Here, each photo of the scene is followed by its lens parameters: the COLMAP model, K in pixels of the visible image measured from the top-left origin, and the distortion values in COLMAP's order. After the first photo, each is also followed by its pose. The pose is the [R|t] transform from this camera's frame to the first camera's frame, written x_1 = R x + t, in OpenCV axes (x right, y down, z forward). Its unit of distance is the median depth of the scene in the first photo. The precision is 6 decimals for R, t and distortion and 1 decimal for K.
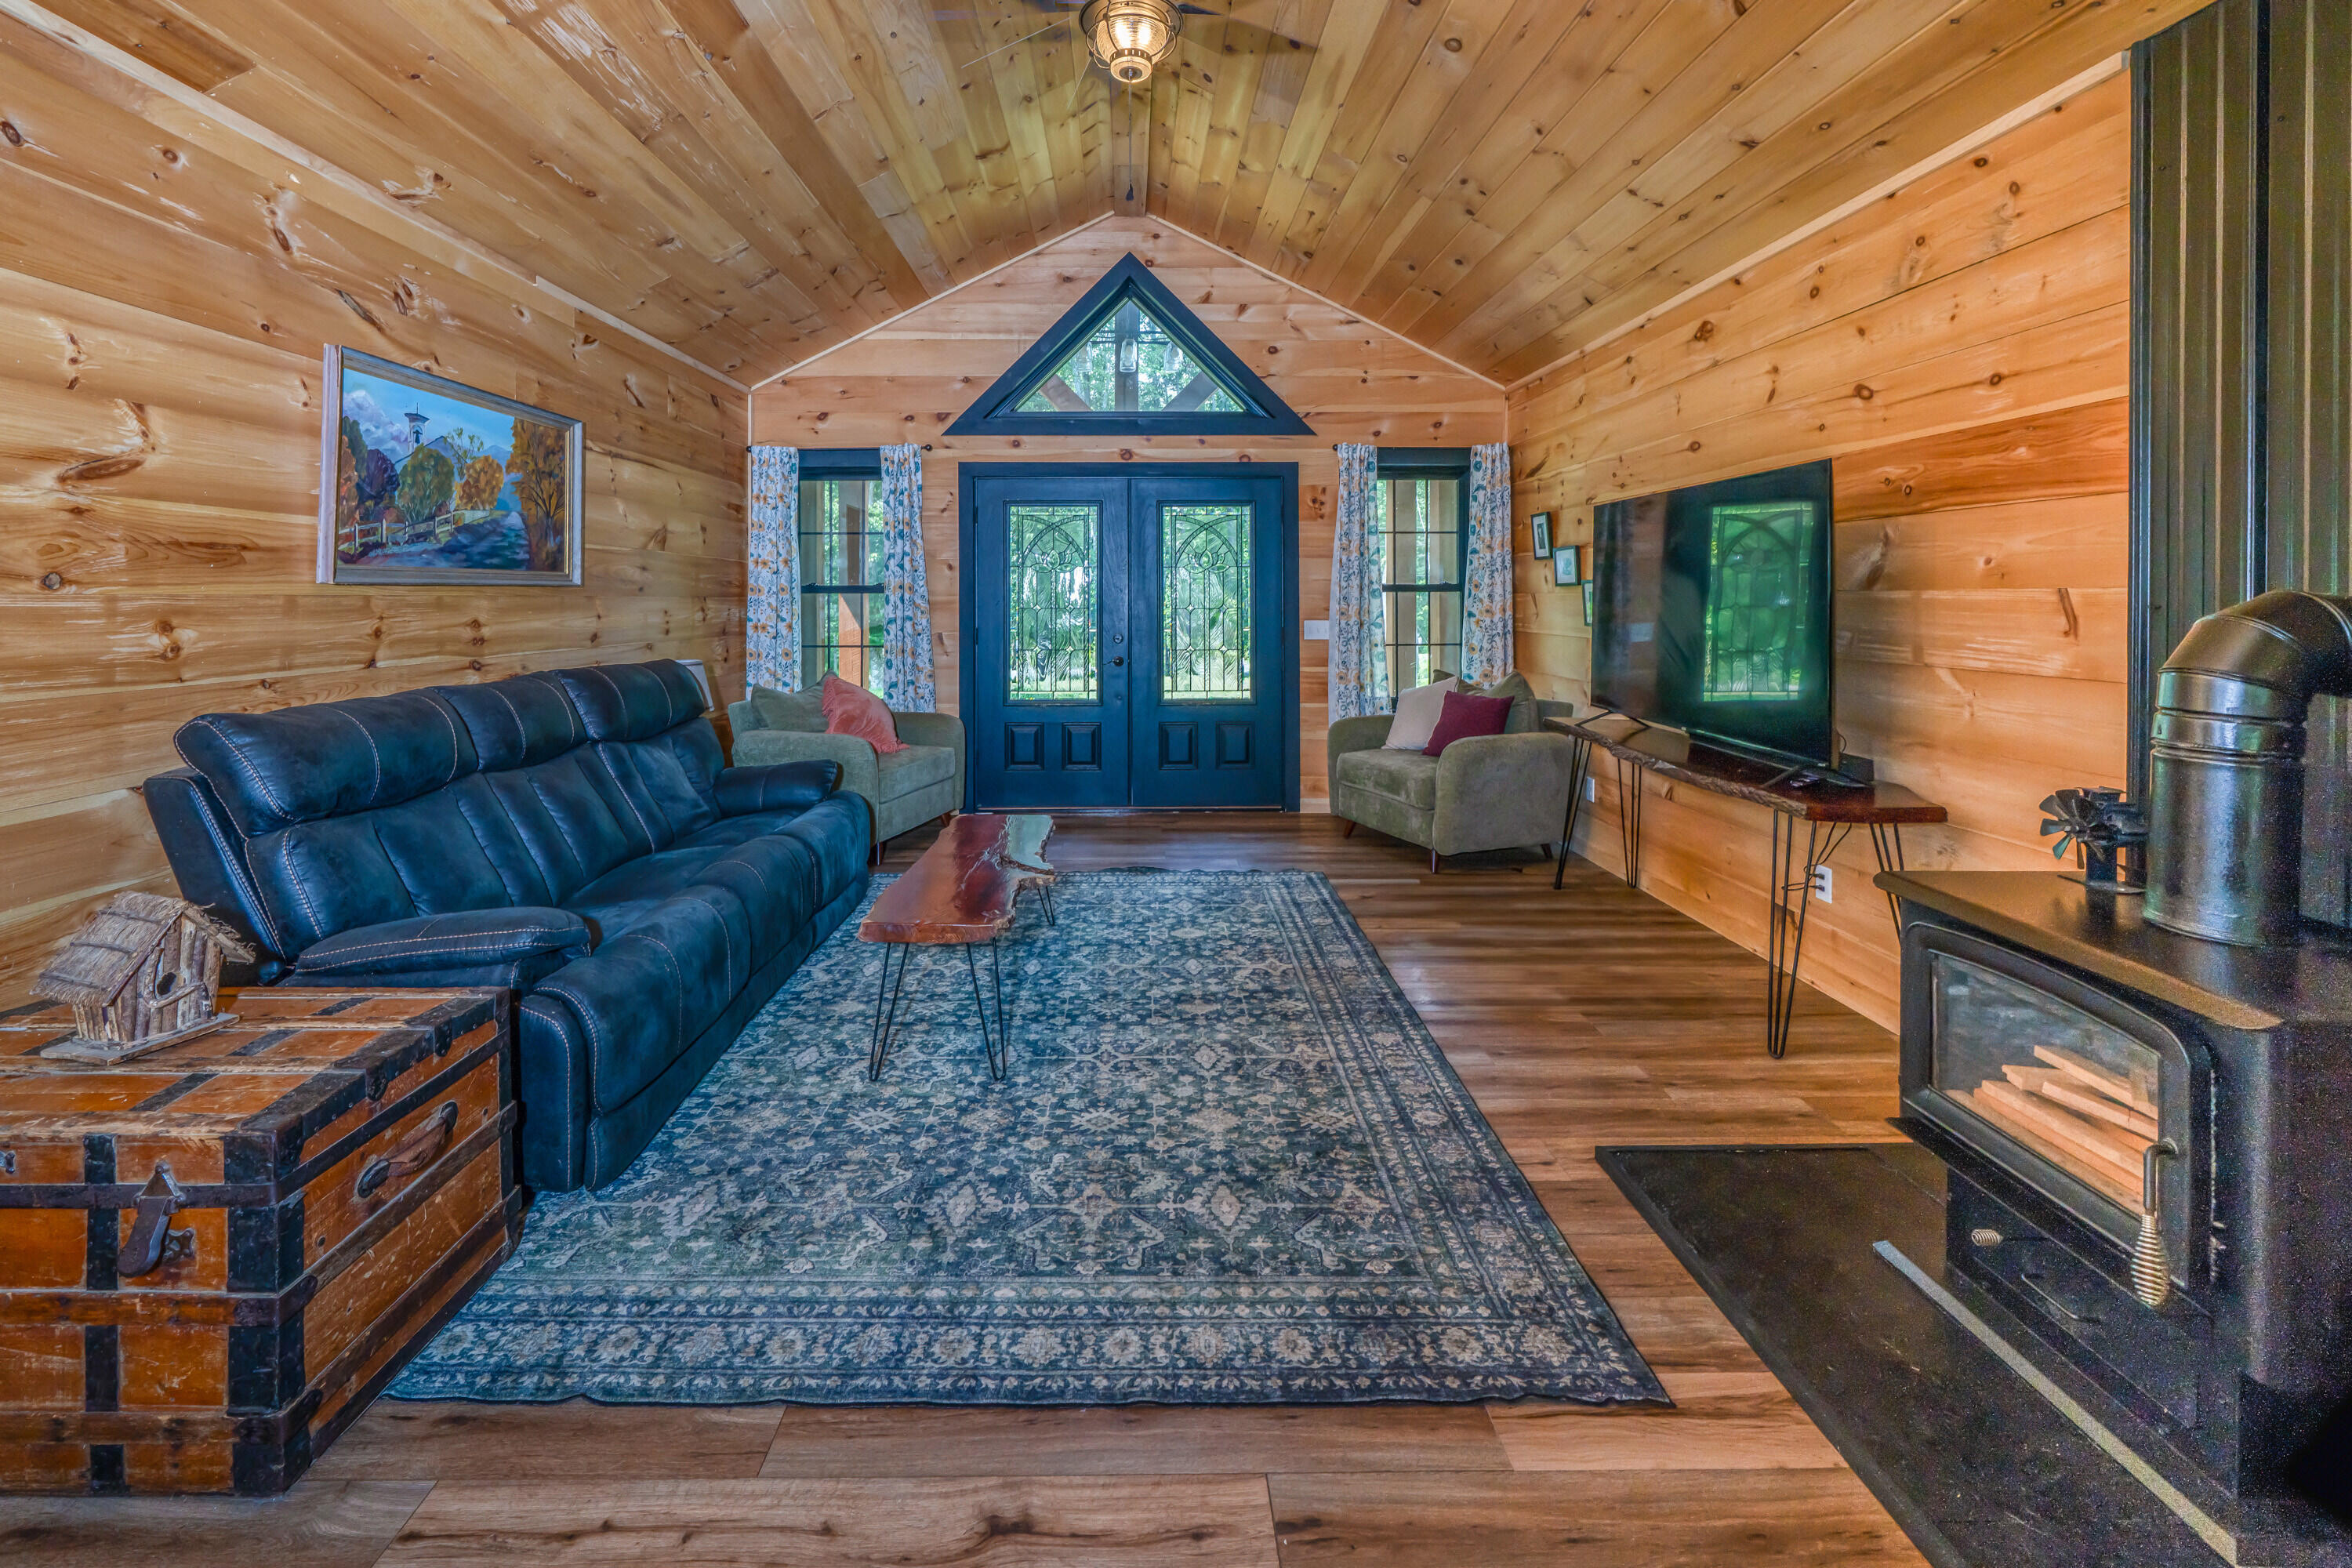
lens RADIAL K [[1043.6, 0, 1175.7], [0, 1043.6, 605.7], [0, 0, 1]] dist [-0.001043, 0.000190]
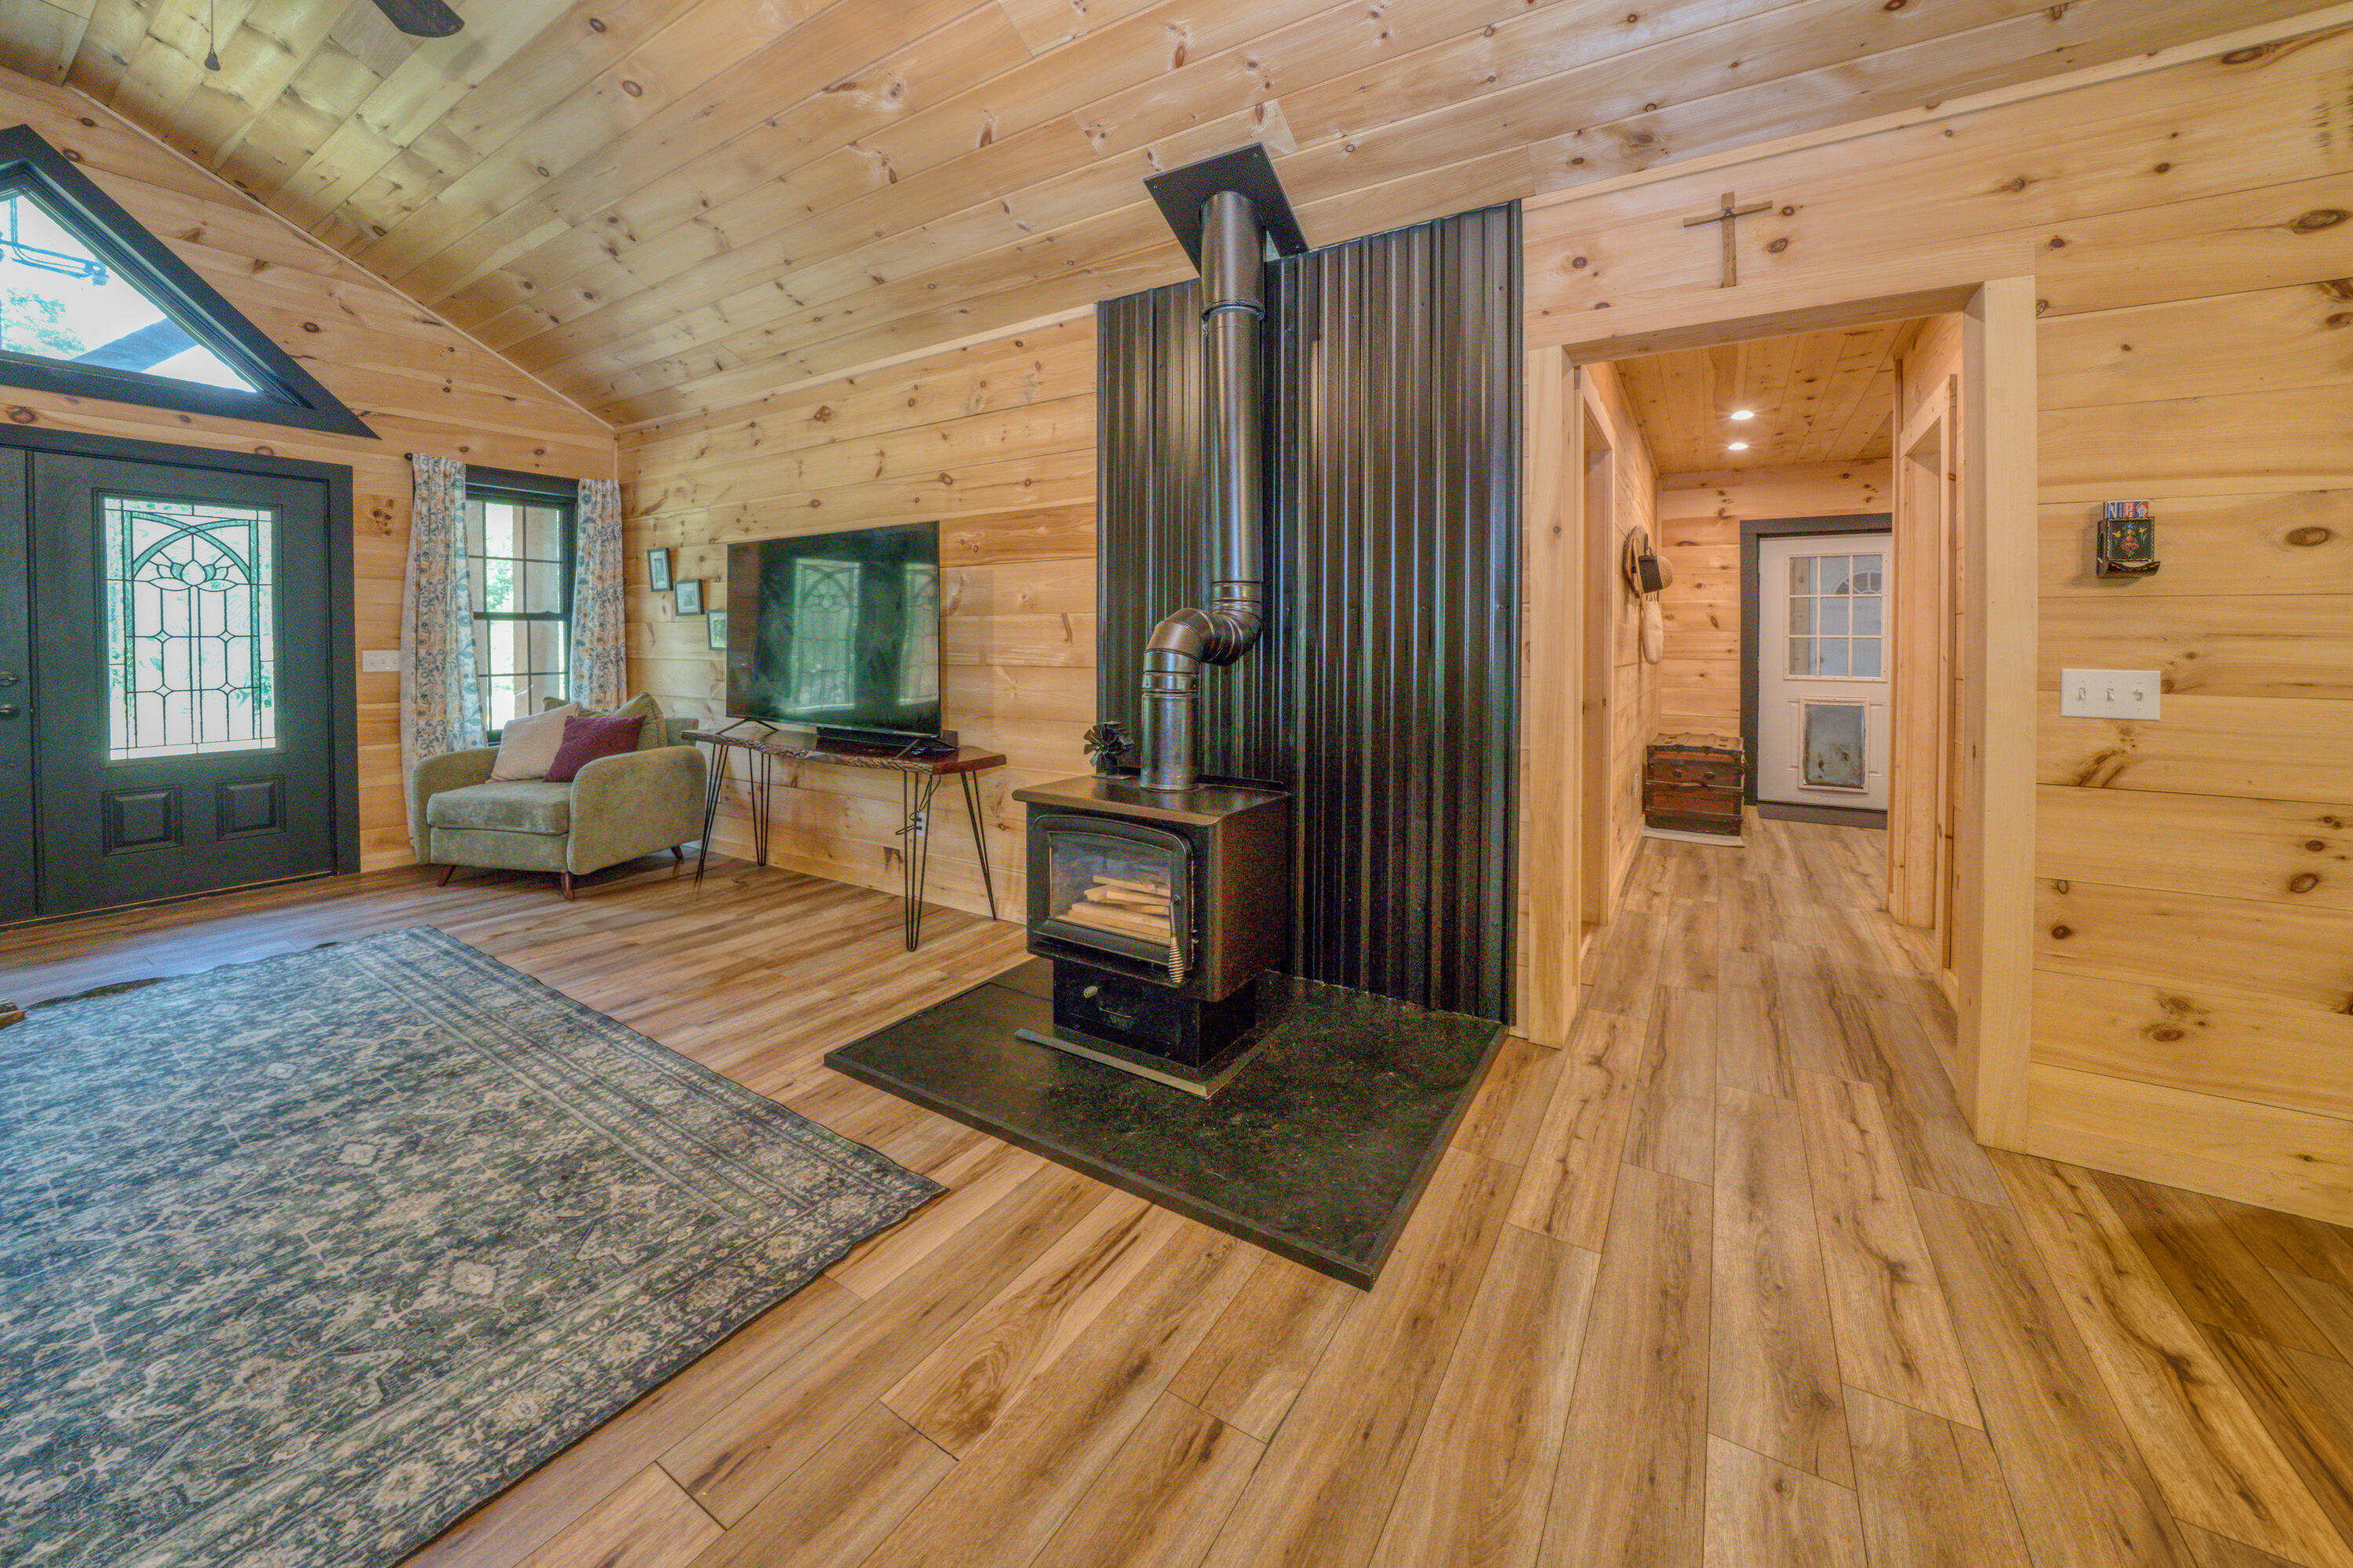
lens RADIAL K [[868.7, 0, 1168.6], [0, 868.7, 661.3], [0, 0, 1]] dist [-0.014753, 0.001187]
pose [[0.544933, -0.016150, 0.838324, -0.196818], [0.011490, 0.999864, 0.011794, 0.040091], [-0.838401, 0.003206, 0.545044, 0.087610]]
